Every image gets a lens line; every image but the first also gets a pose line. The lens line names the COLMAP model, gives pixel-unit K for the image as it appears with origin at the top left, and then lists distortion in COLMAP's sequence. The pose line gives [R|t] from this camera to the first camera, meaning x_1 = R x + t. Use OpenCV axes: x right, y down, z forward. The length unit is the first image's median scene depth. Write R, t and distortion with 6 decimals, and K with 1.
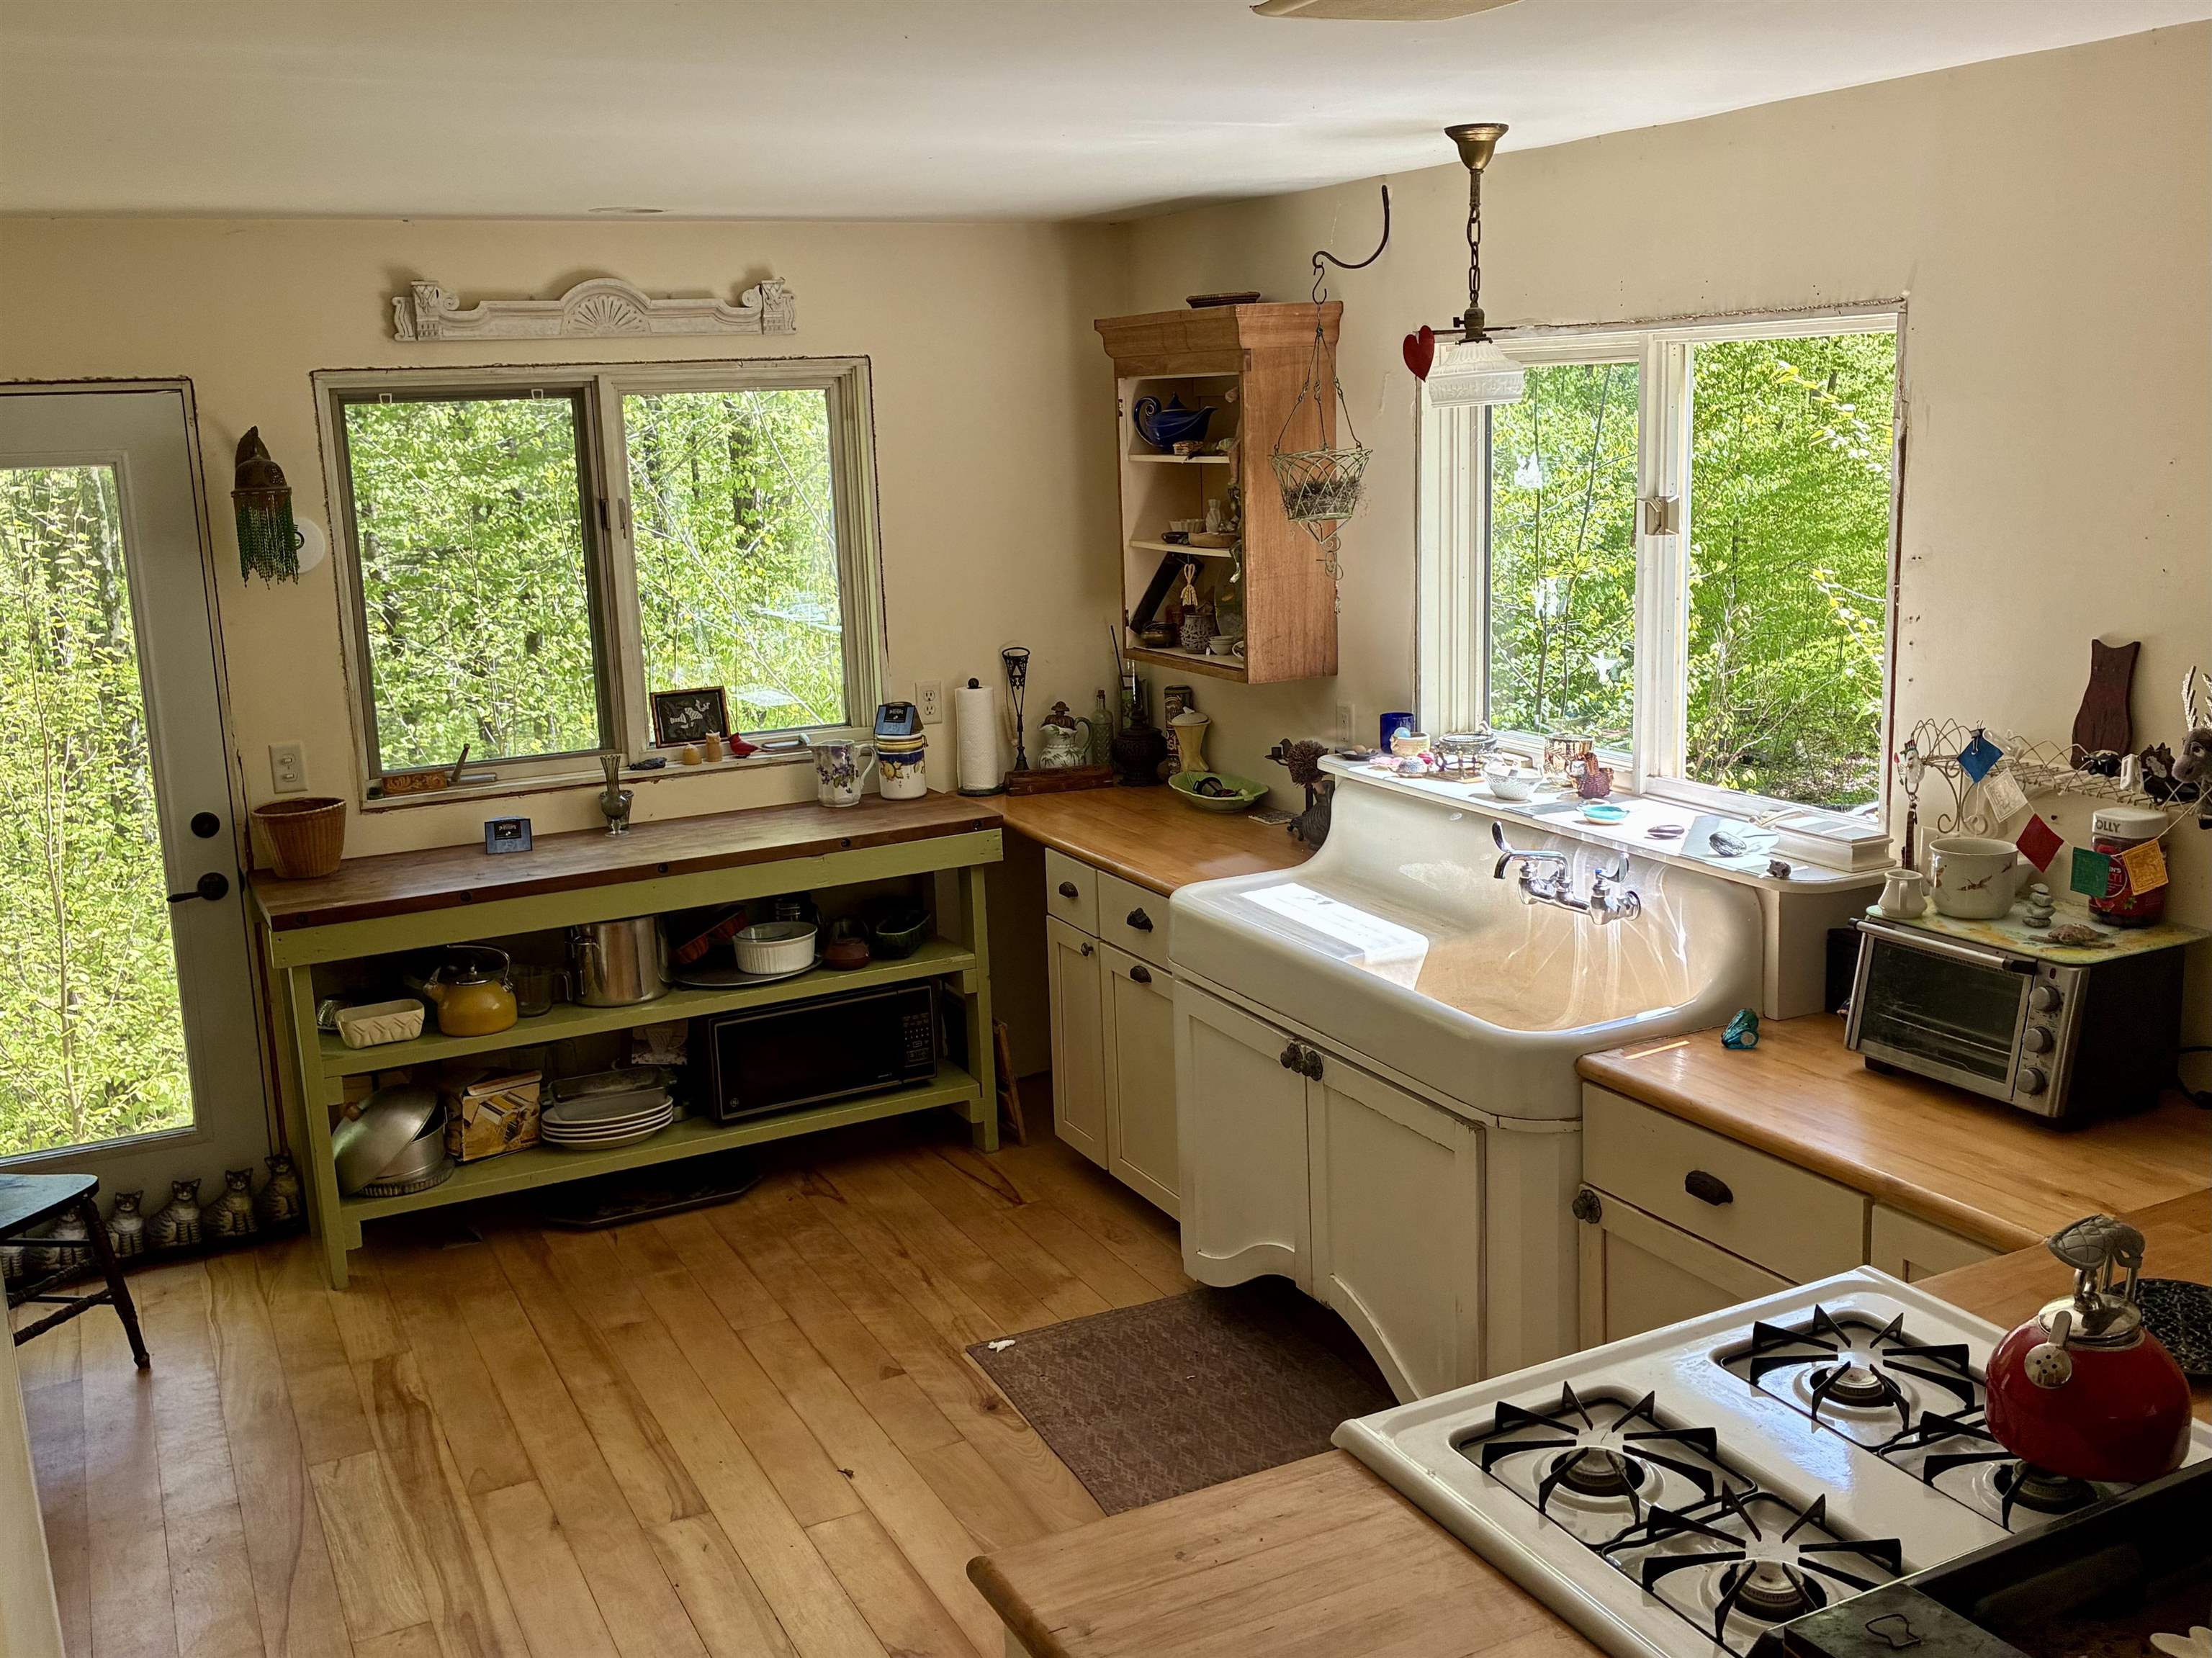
lens RADIAL K [[2069.6, 0, 1102.3], [0, 2069.6, 797.9], [0, 0, 1]] dist [0.011145, -0.006426]
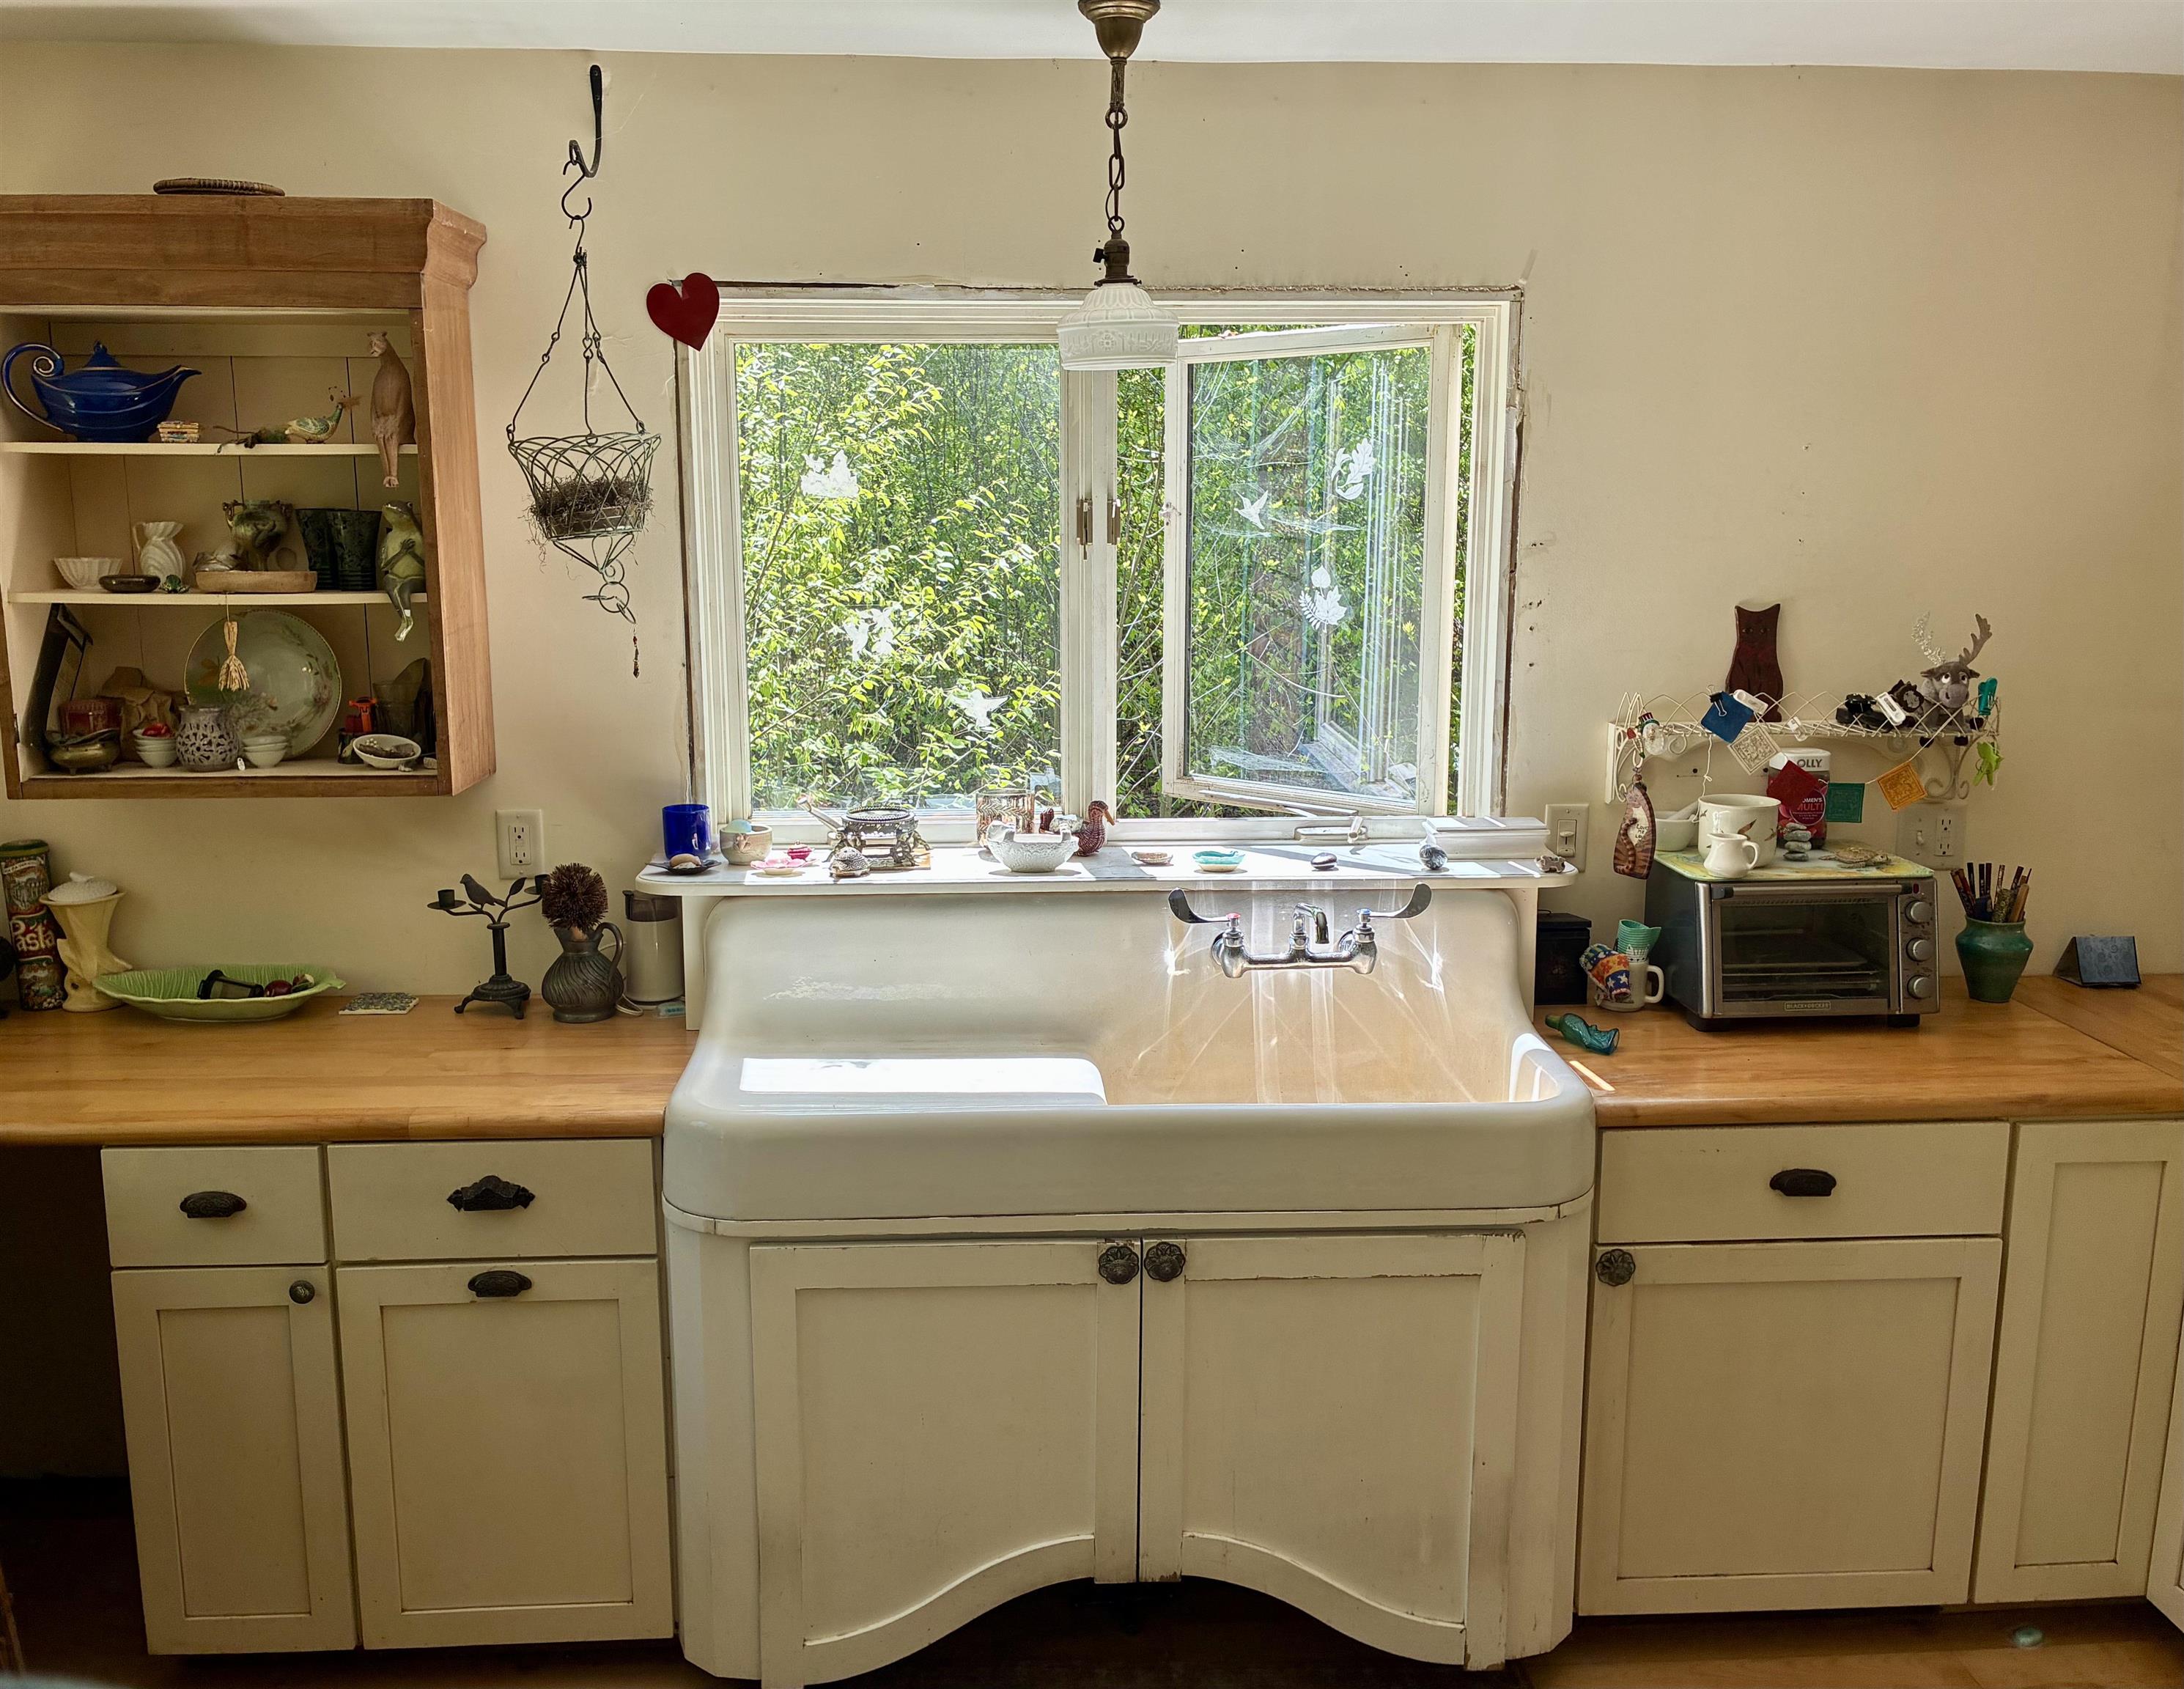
lens RADIAL K [[1798.6, 0, 1090.3], [0, 1798.6, 810.4], [0, 0, 1]] dist [0.004655, 0.002224]
pose [[0.400579, -0.130102, 0.906978, -0.376383], [0.161671, 0.984373, 0.069800, -0.060856], [-0.901886, 0.118672, 0.415353, 0.611806]]
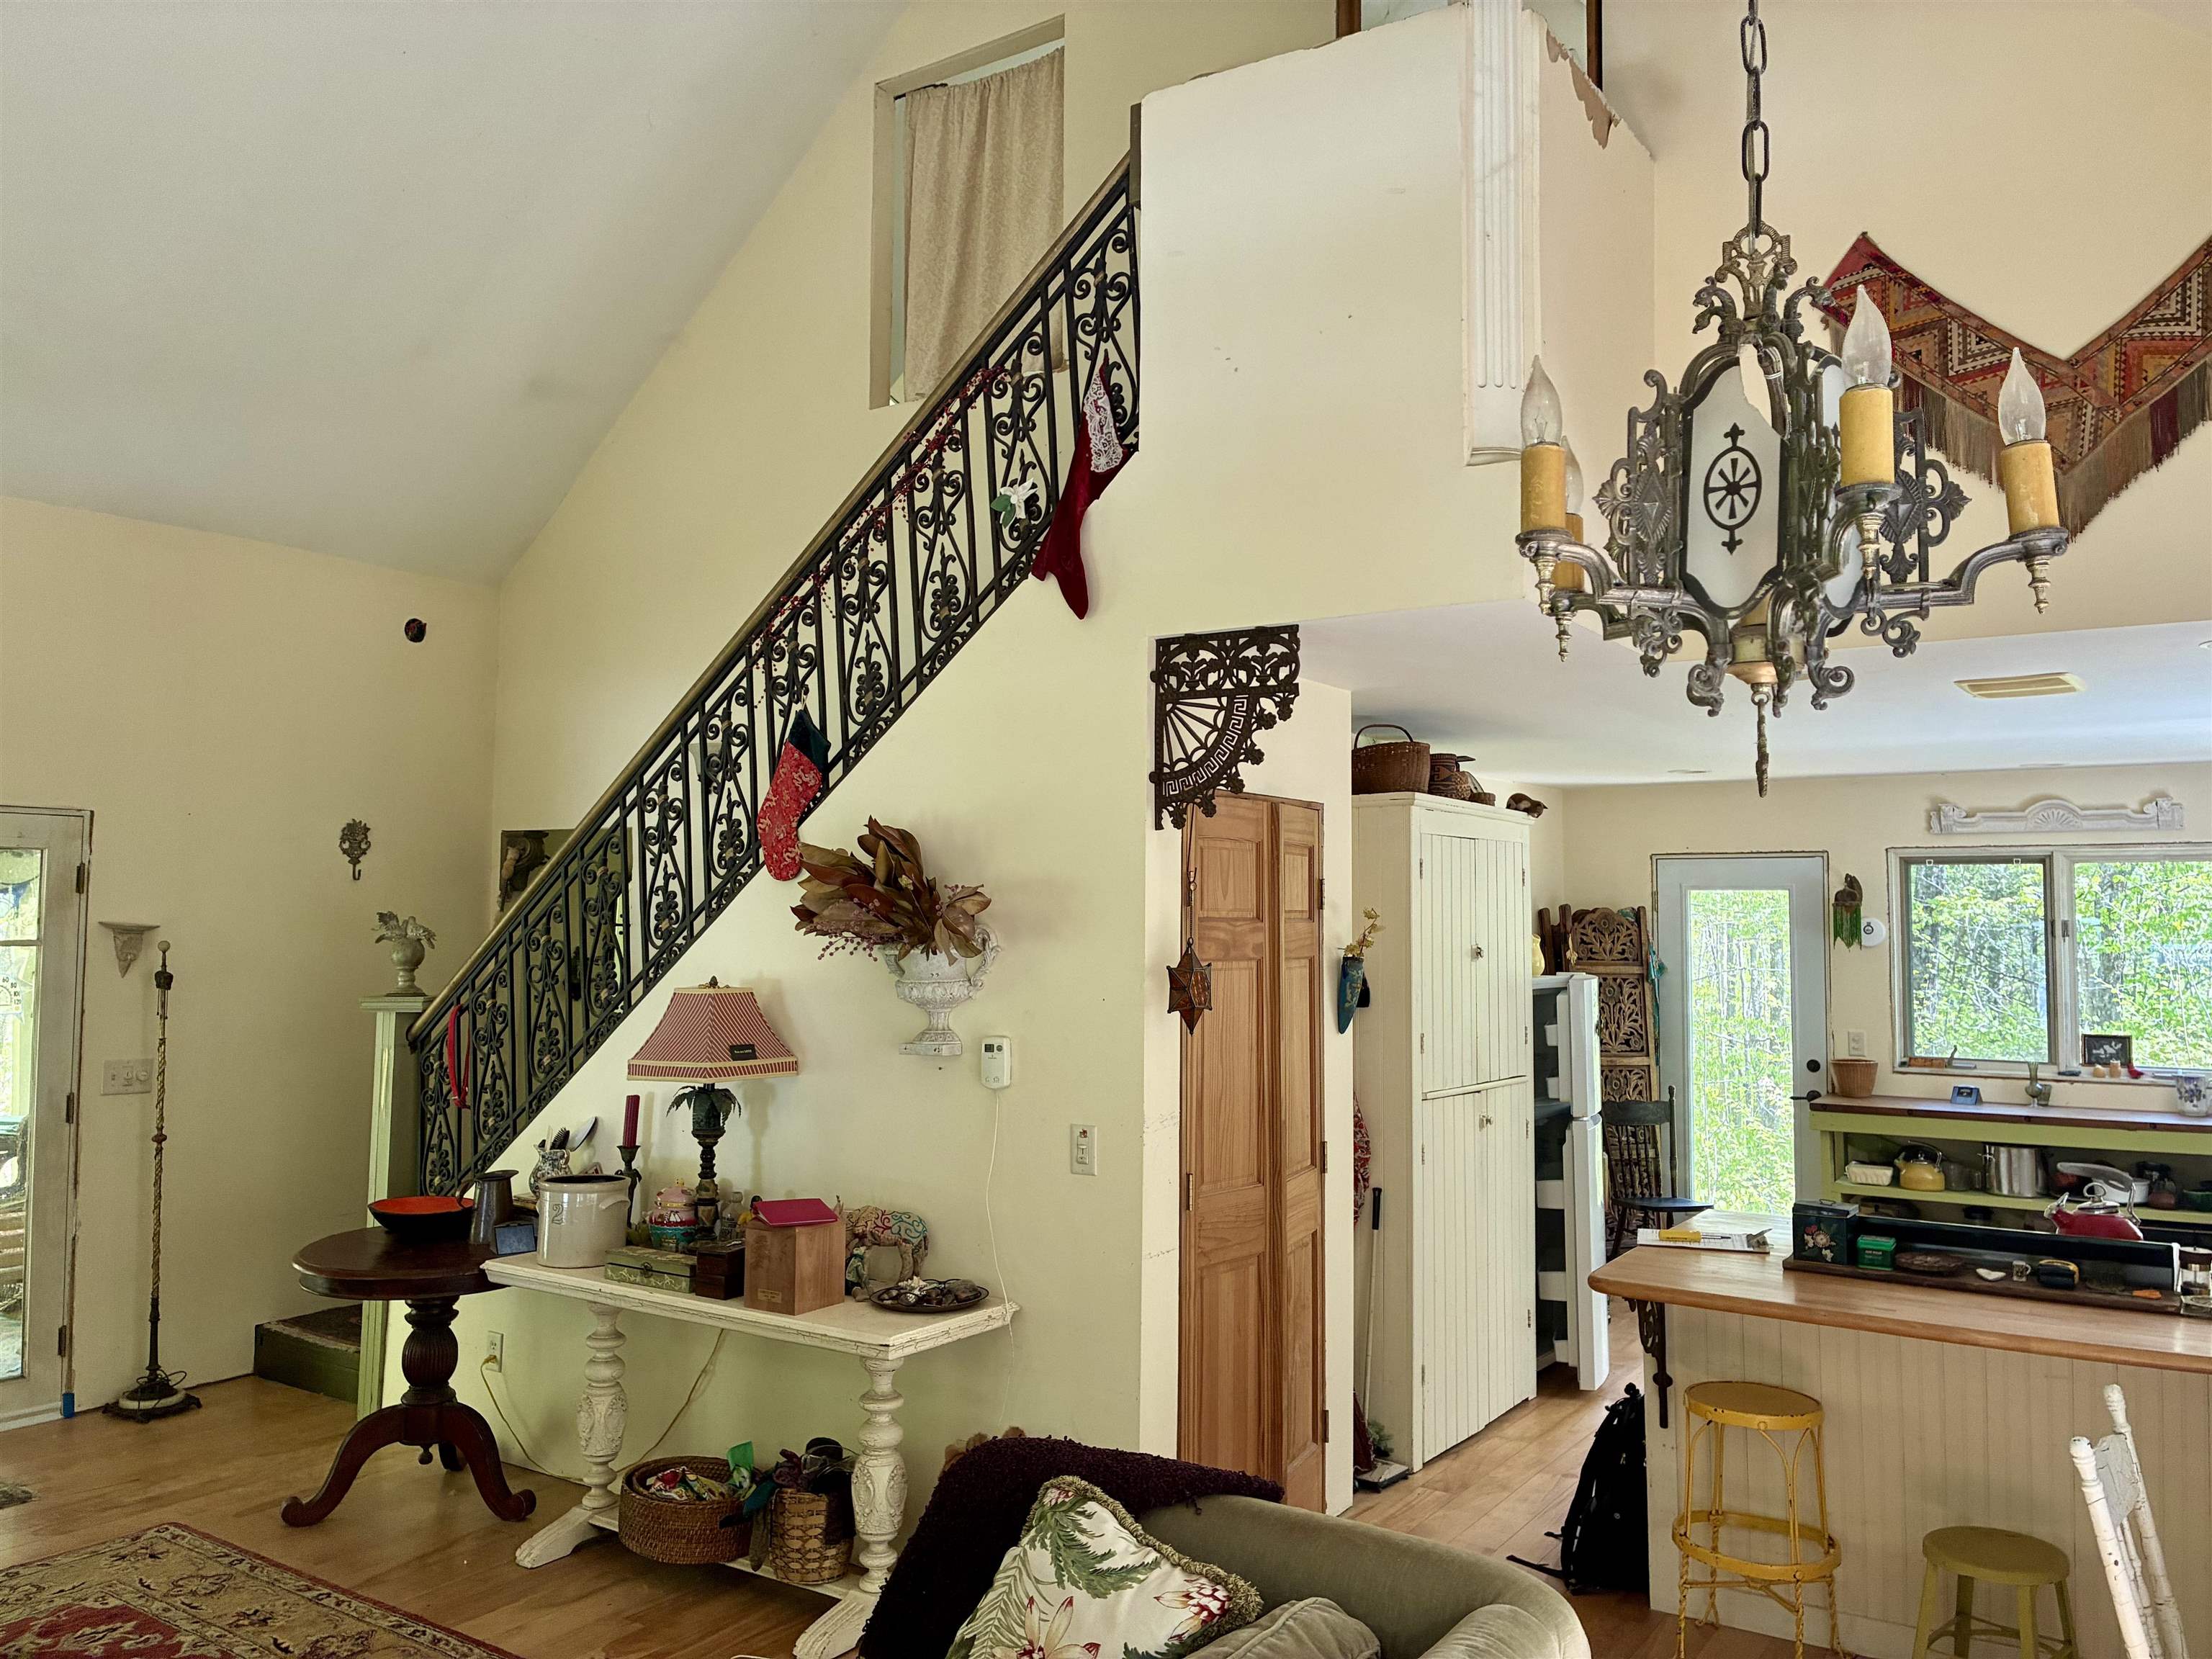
lens RADIAL K [[1680.2, 0, 1108.4], [0, 1680.2, 809.1], [0, 0, 1]] dist [0.017973, 0.003555]
pose [[0.497579, -0.018465, -0.867222, 0.693245], [-0.189436, 0.973327, -0.129416, 0.118159], [0.846480, 0.228678, 0.480809, -0.459632]]
